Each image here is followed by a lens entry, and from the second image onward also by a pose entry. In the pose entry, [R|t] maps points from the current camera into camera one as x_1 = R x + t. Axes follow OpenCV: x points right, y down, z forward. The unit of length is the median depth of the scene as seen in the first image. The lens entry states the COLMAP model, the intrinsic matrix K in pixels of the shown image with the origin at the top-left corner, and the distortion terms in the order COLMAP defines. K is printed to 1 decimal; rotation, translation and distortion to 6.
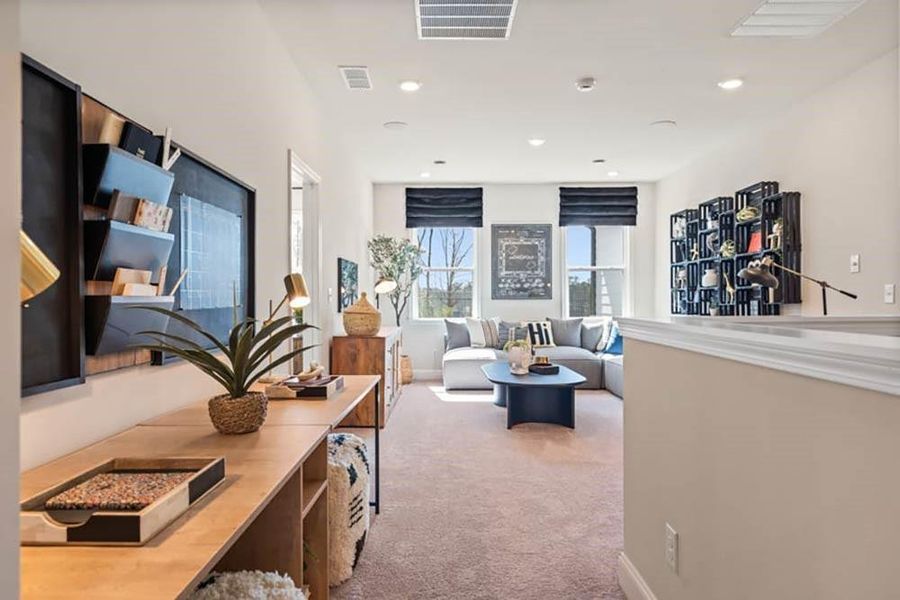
lens RADIAL K [[545.8, 0, 450.0], [0, 545.8, 300.0], [0, 0, 1]] dist [0.023281, 0.000136]
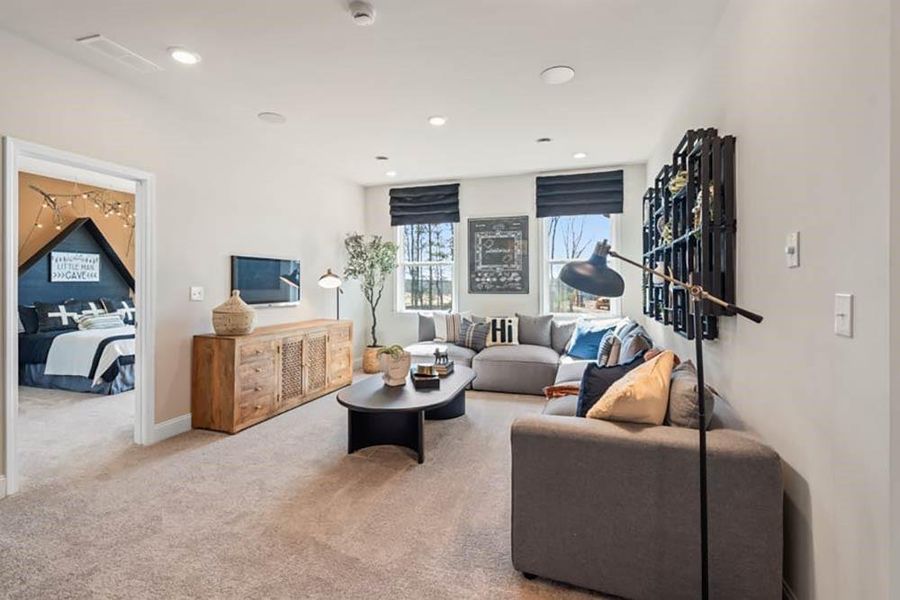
lens RADIAL K [[406.9, 0, 448.7], [0, 406.9, 283.8], [0, 0, 1]] dist [-0.000289, -0.000021]
pose [[0.948856, 0.002998, -0.315694, 0.280859], [-0.004226, 0.999986, -0.003205, -0.016144], [0.315680, 0.004375, 0.948856, 0.276679]]
